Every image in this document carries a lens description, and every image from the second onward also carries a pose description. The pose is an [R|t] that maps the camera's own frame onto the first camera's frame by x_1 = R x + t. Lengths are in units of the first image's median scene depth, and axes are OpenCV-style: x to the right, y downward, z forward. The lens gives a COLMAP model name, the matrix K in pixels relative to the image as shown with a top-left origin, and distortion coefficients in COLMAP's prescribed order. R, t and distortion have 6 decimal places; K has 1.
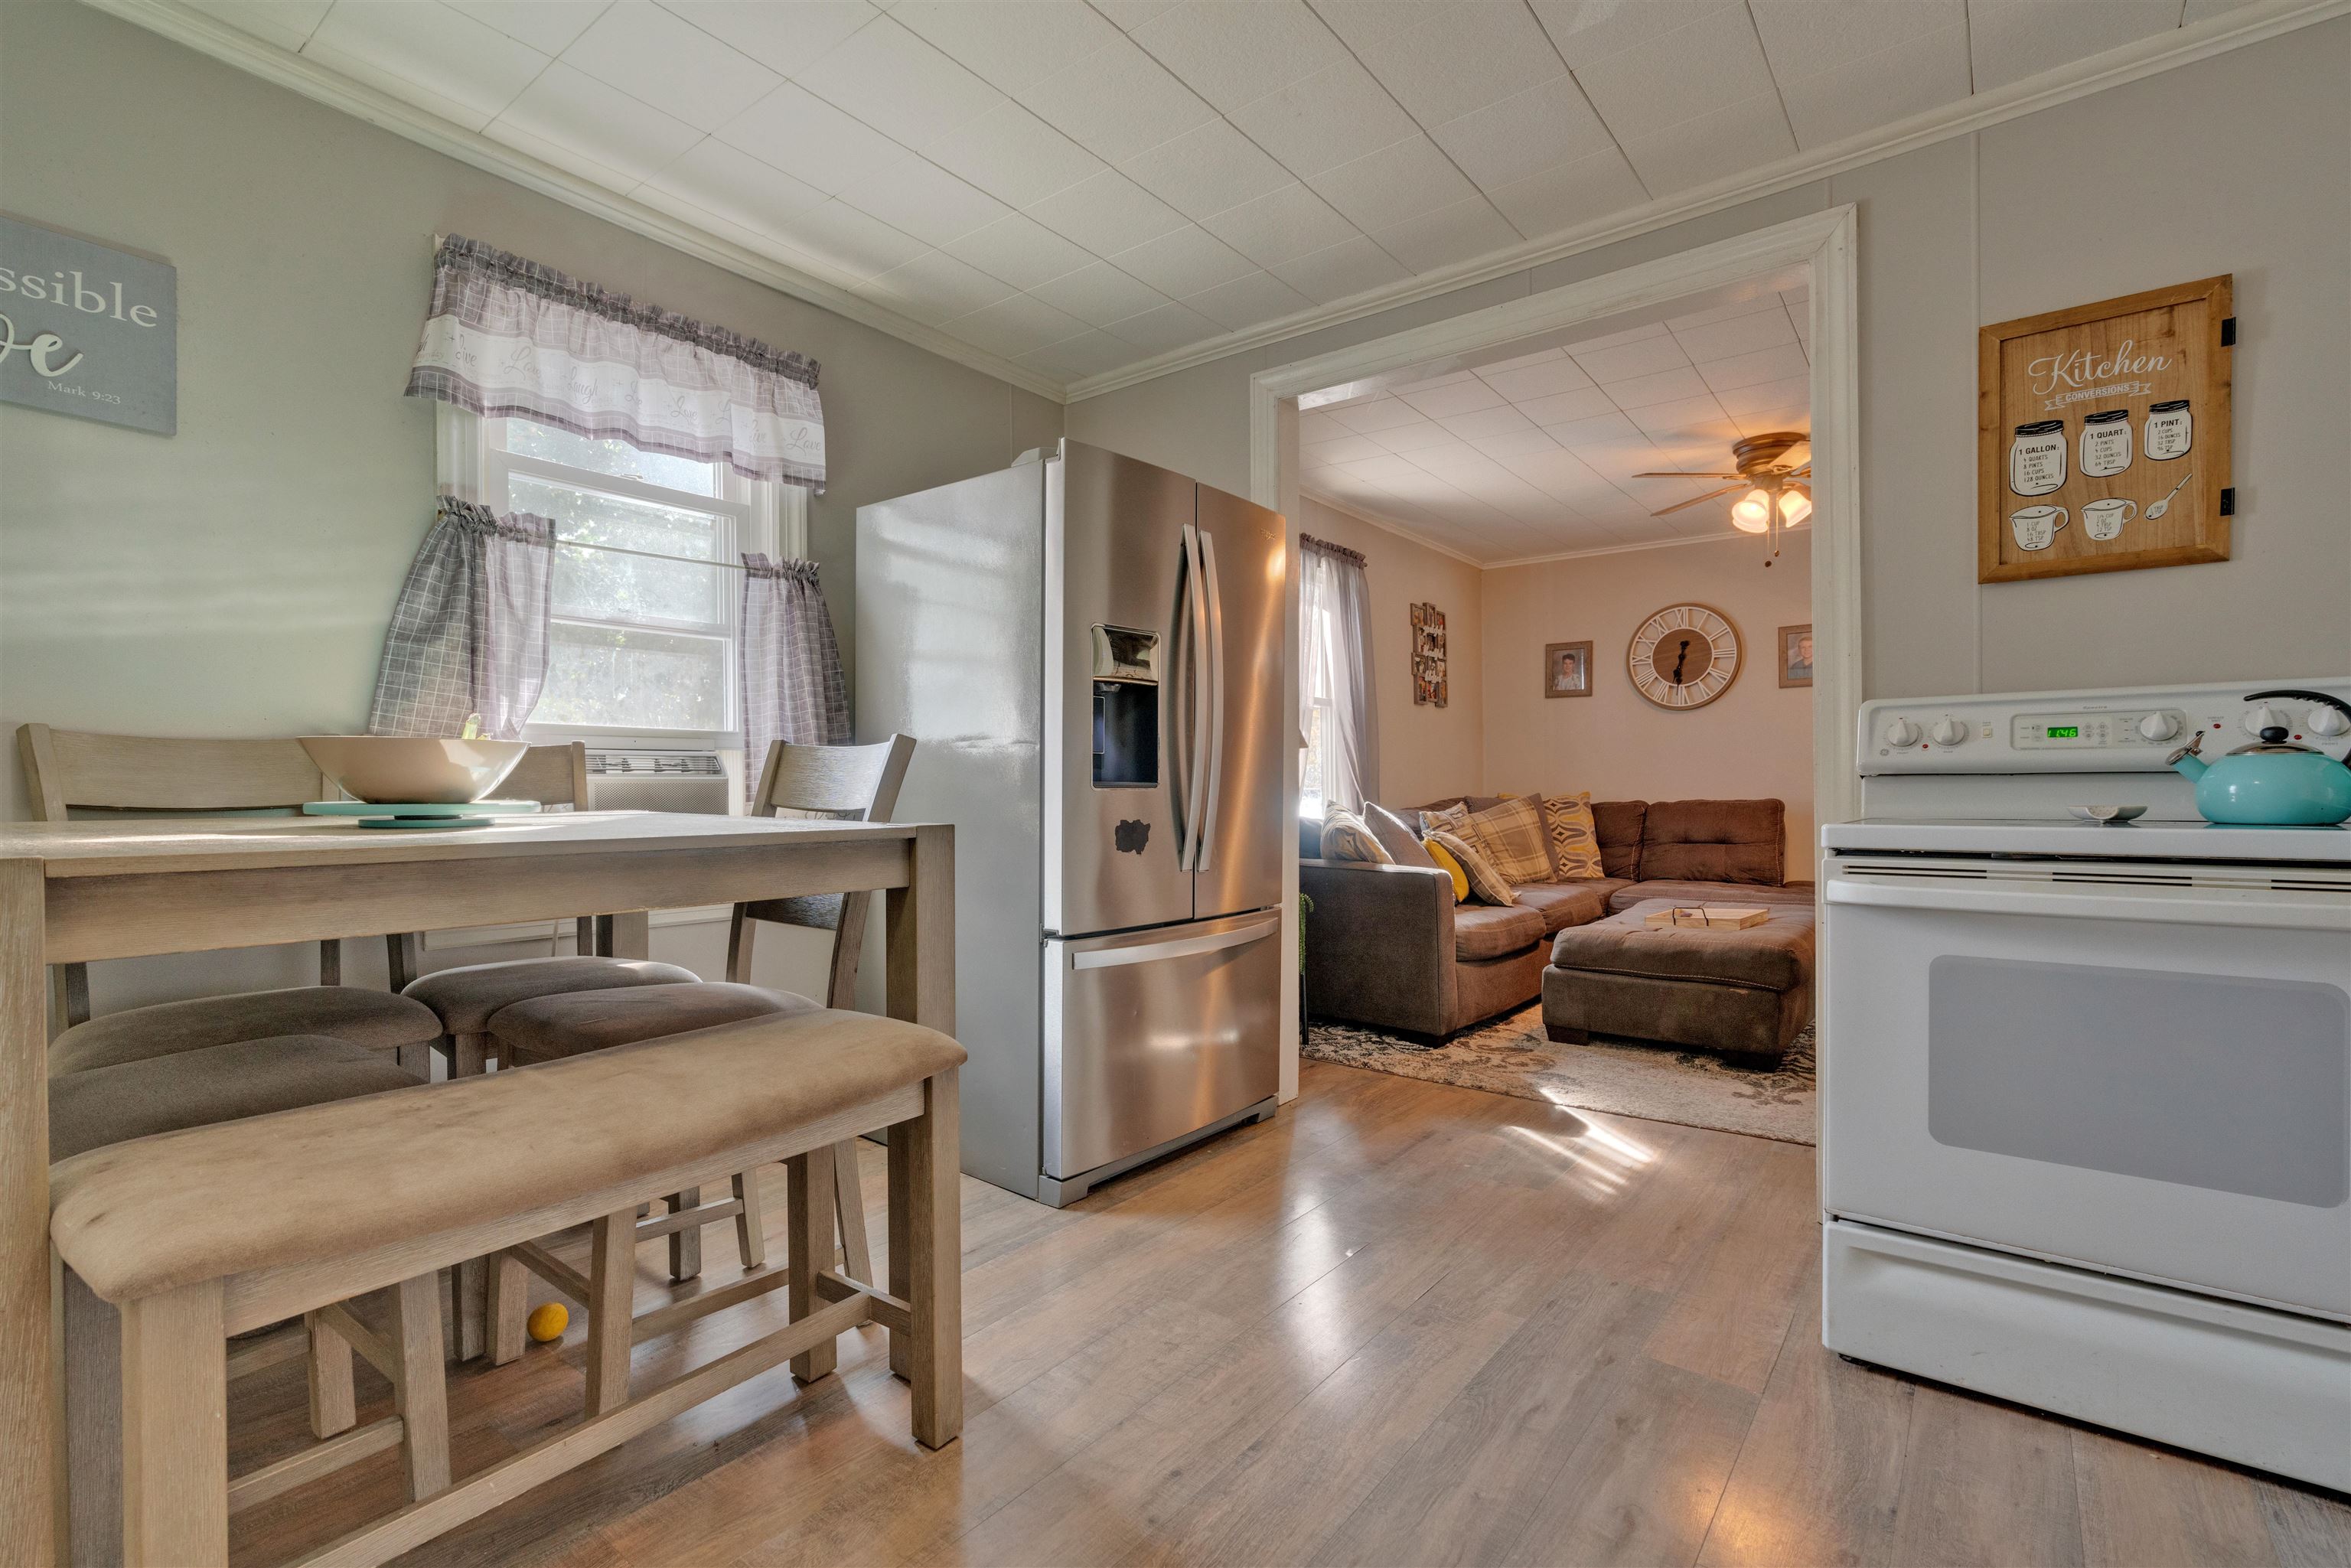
lens RADIAL K [[1066.8, 0, 1179.9], [0, 1066.8, 806.4], [0, 0, 1]] dist [-0.008026, 0.004545]
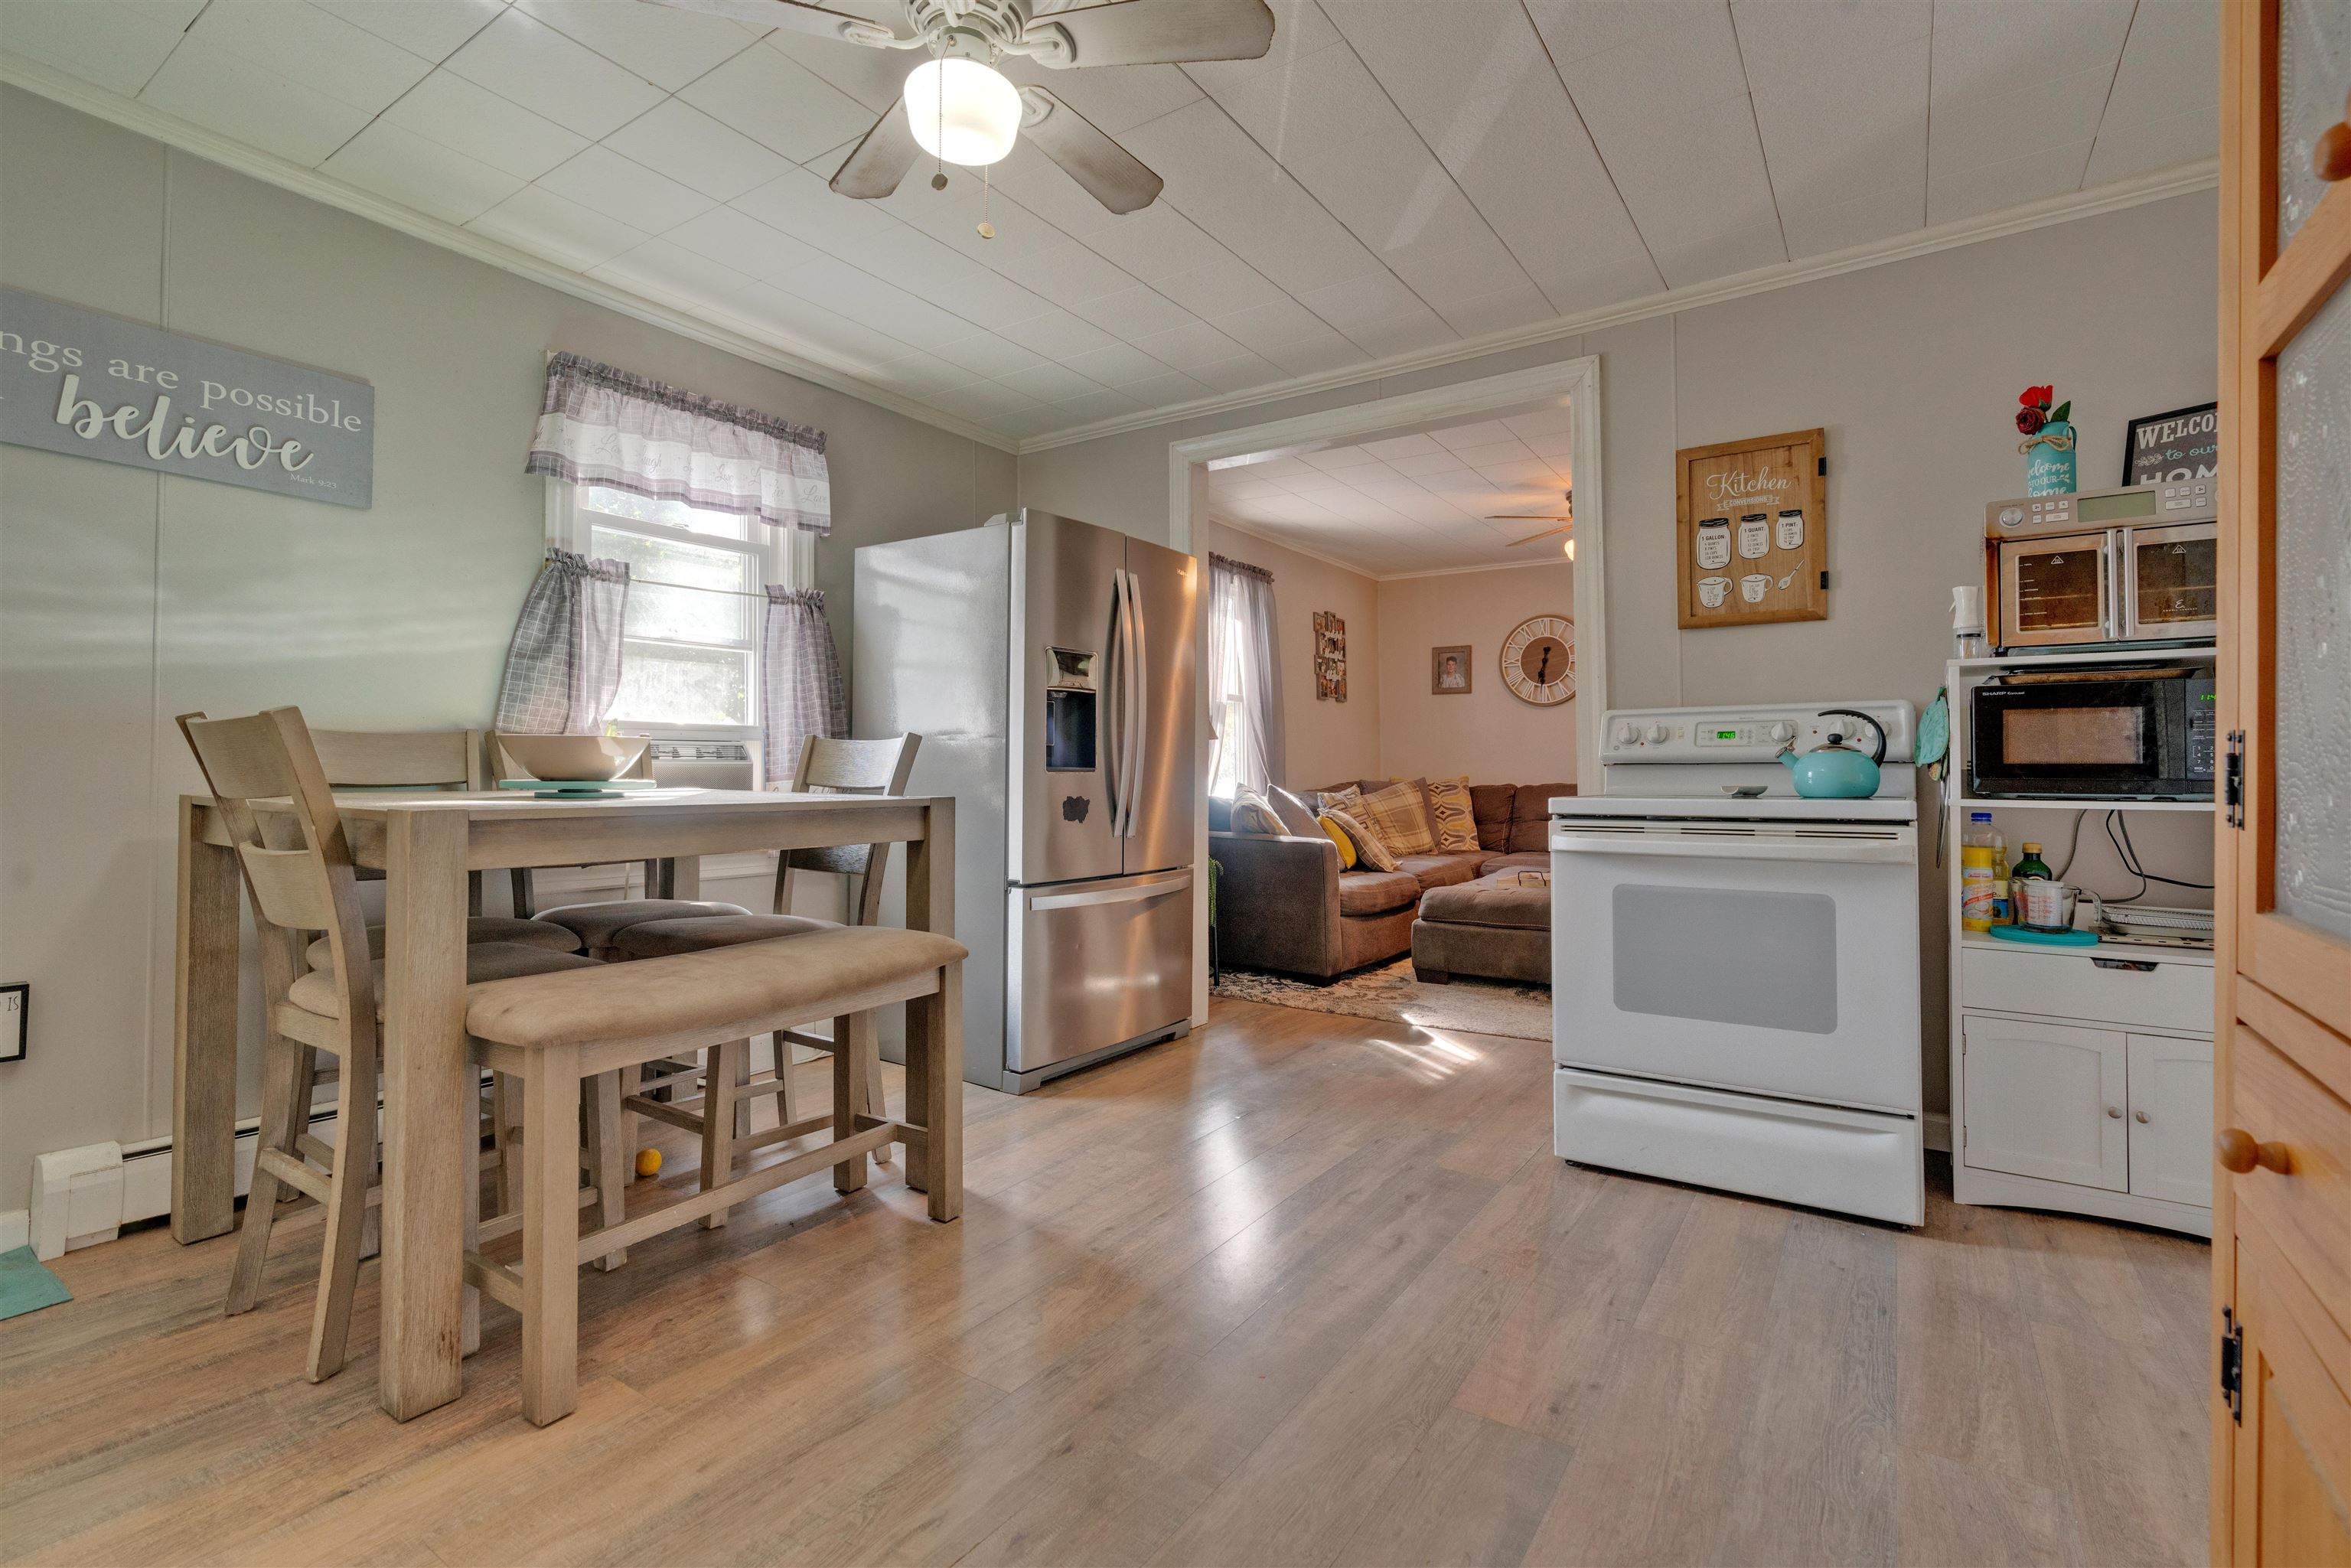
lens RADIAL K [[1066.8, 0, 1179.3], [0, 1066.8, 759.7], [0, 0, 1]] dist [-0.008026, 0.004545]
pose [[0.997941, 0.003248, 0.064056, -0.002270], [-0.001369, 0.999568, -0.029350, 0.006200], [-0.064124, 0.029202, 0.997515, -0.320052]]
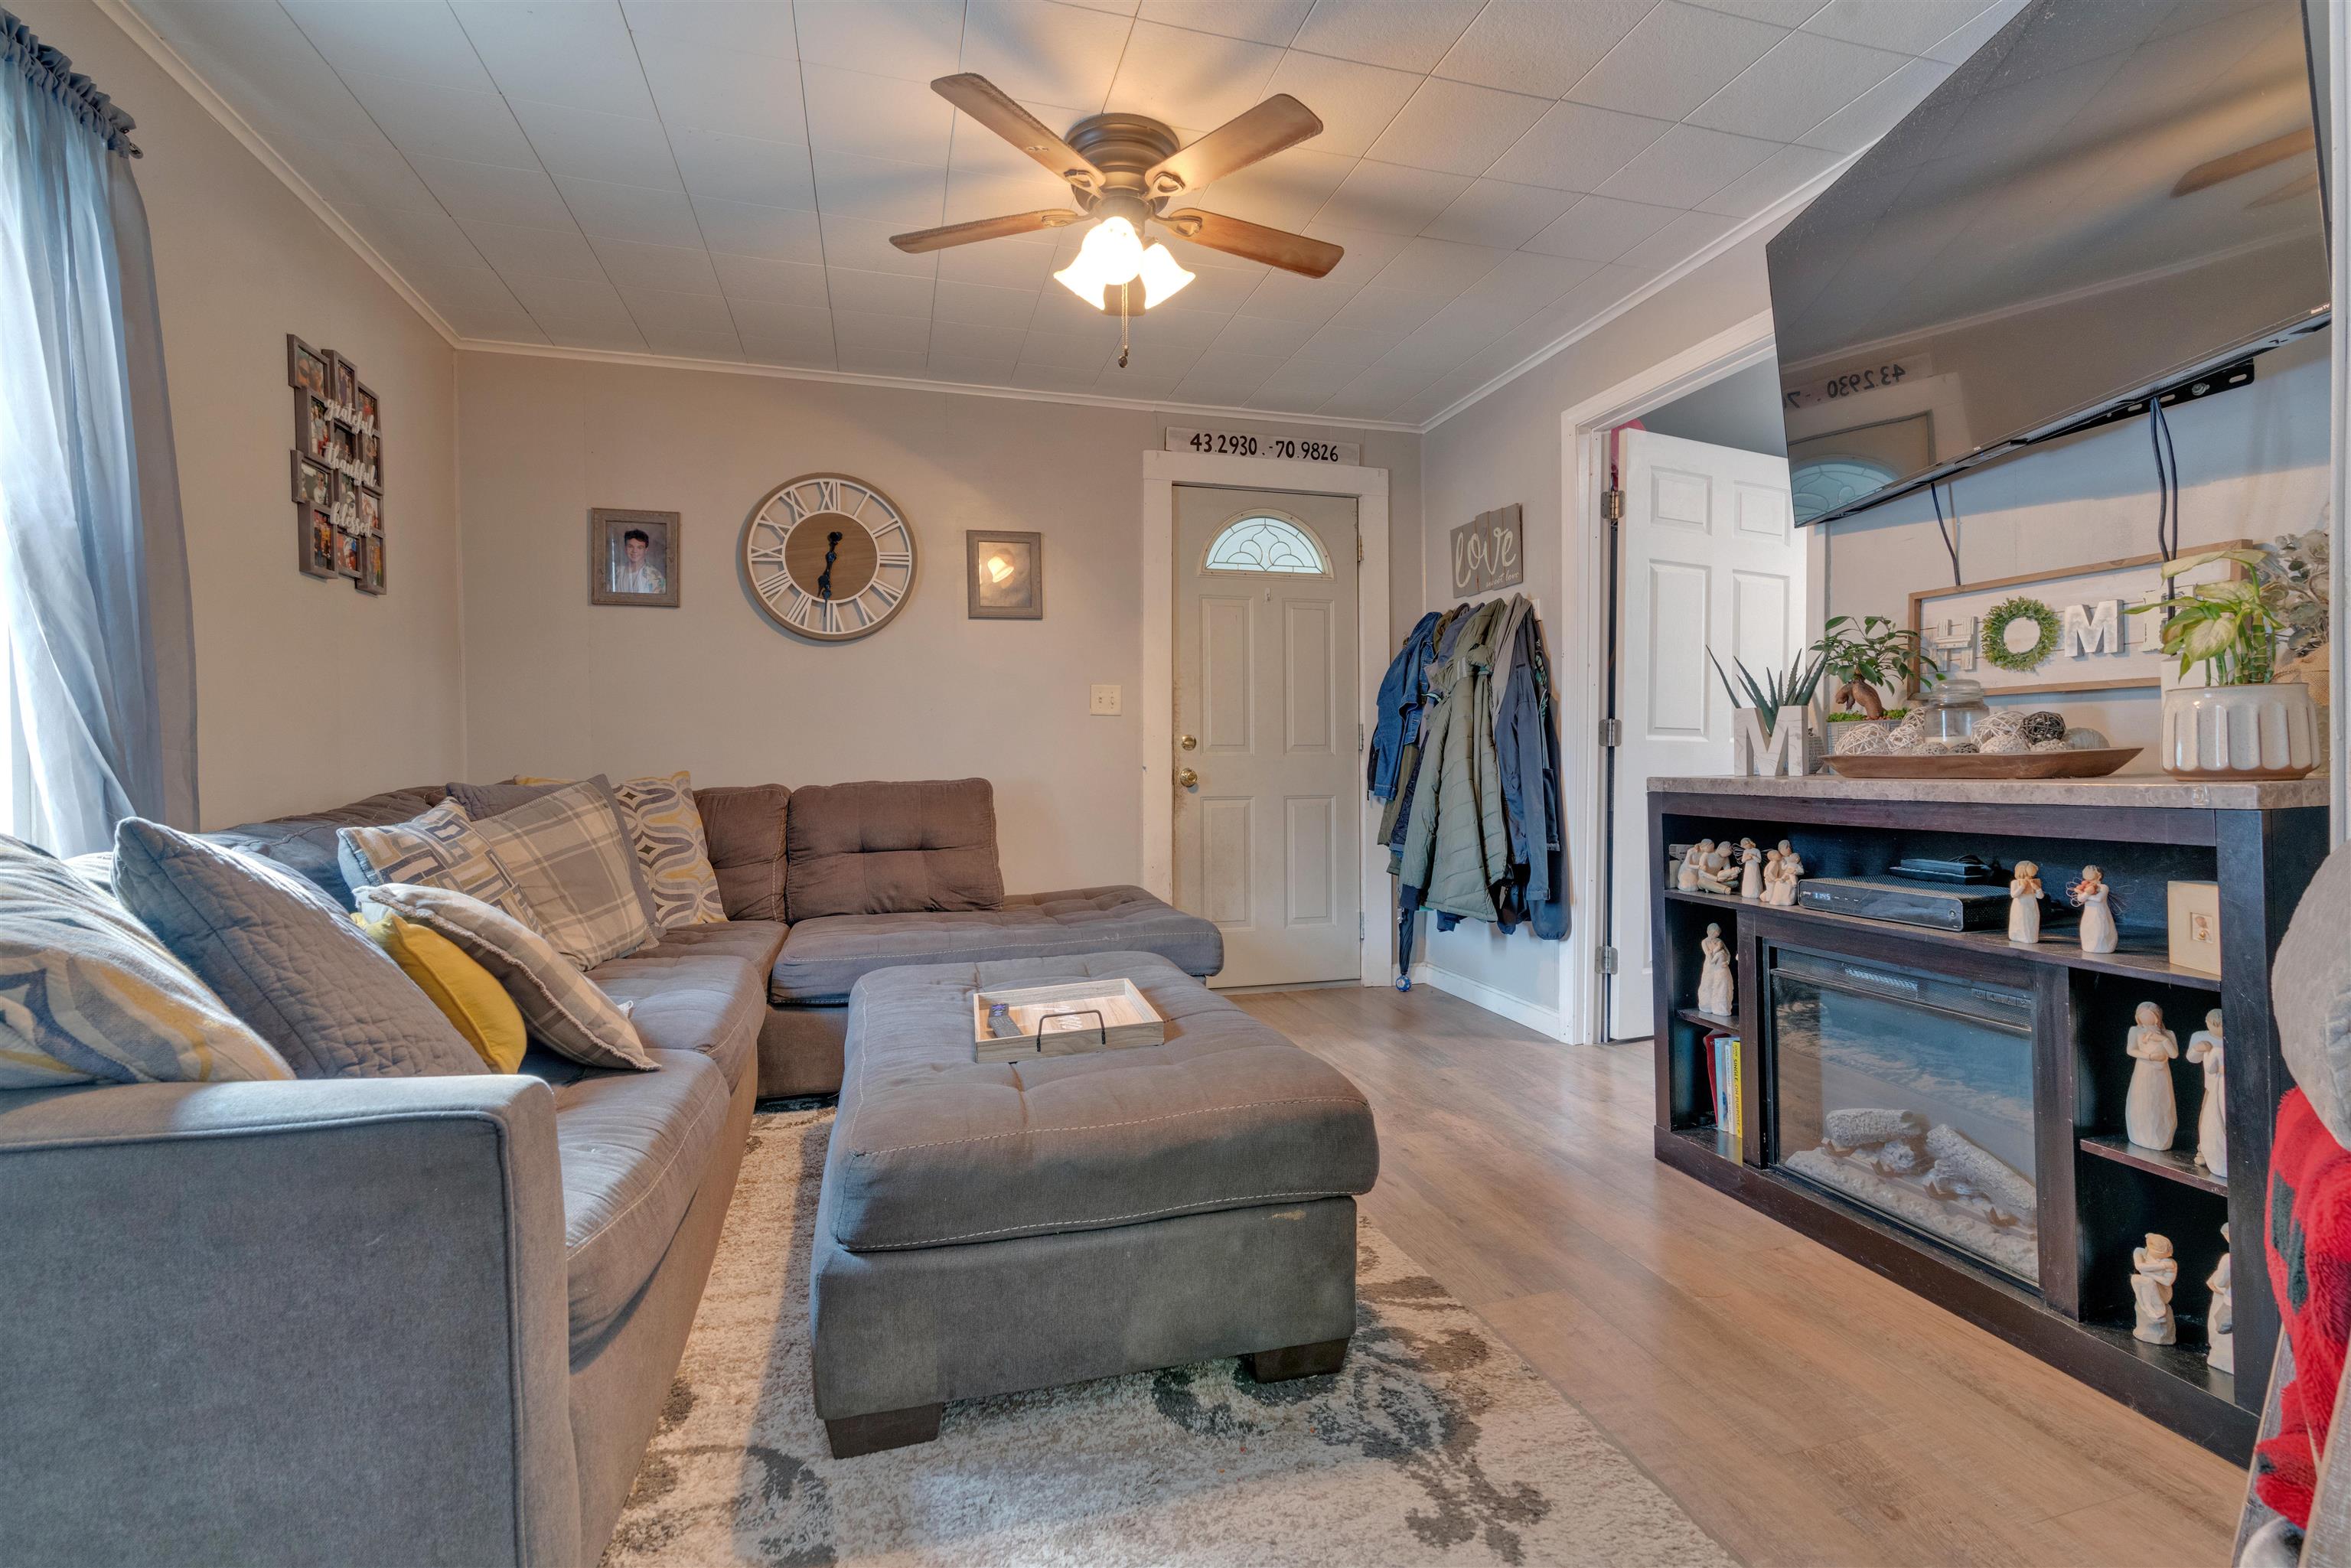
lens RADIAL K [[1066.8, 0, 1196.0], [0, 1066.8, 753.9], [0, 0, 1]] dist [-0.008026, 0.004545]
pose [[0.586470, 0.001866, 0.809969, 0.205867], [0.021153, 0.999621, -0.017619, -0.017111], [-0.809695, 0.027466, 0.586208, 1.110531]]
